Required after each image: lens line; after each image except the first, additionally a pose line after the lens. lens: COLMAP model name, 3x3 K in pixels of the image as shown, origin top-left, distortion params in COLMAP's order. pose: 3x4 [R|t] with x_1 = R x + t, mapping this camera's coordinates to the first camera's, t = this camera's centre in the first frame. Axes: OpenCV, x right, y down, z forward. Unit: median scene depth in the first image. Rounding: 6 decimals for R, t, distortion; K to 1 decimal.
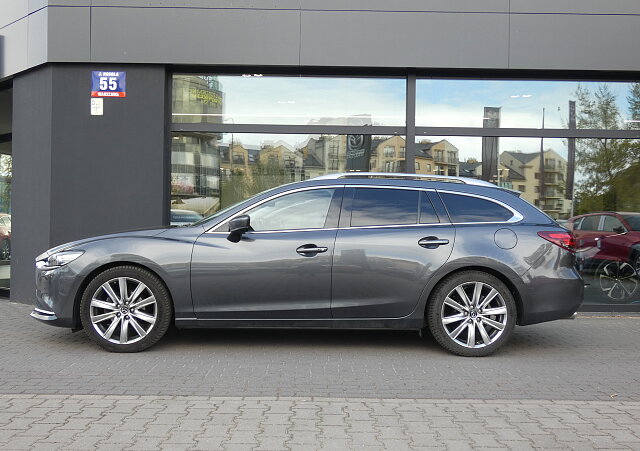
lens RADIAL K [[677.1, 0, 320.0], [0, 677.1, 225.5], [0, 0, 1]] dist [-0.010214, 0.001841]
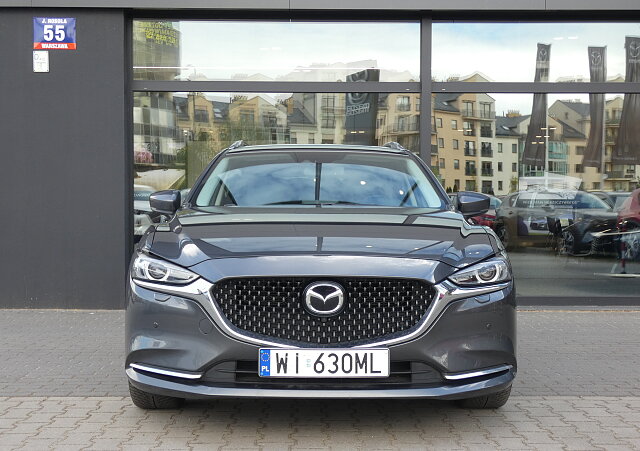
lens RADIAL K [[983.7, 0, 320.0], [0, 983.7, 225.5], [0, 0, 1]] dist [0.000043, 0.027089]
pose [[0.999827, -0.011131, 0.014914, -0.011311], [0.010763, 0.999641, 0.024519, -0.003077], [-0.015182, -0.024354, 0.999588, -0.157200]]
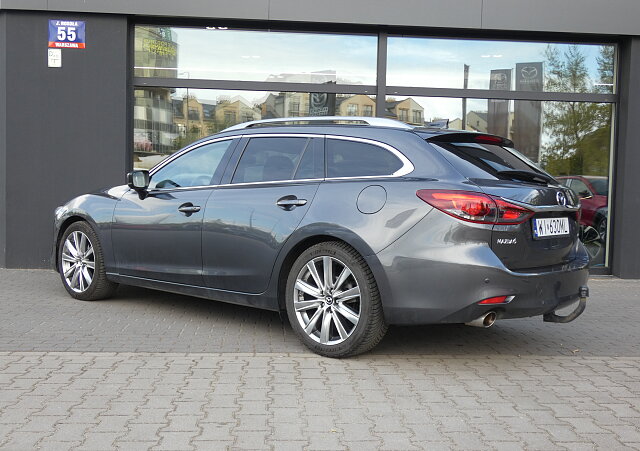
lens RADIAL K [[724.5, 0, 320.0], [0, 724.5, 225.5], [0, 0, 1]] dist [0.000649, -0.010960]
pose [[0.997642, 0.007565, 0.068214, -0.020482], [-0.011193, 0.998534, 0.052964, 0.001186], [-0.067714, -0.053602, 0.996264, -0.043168]]
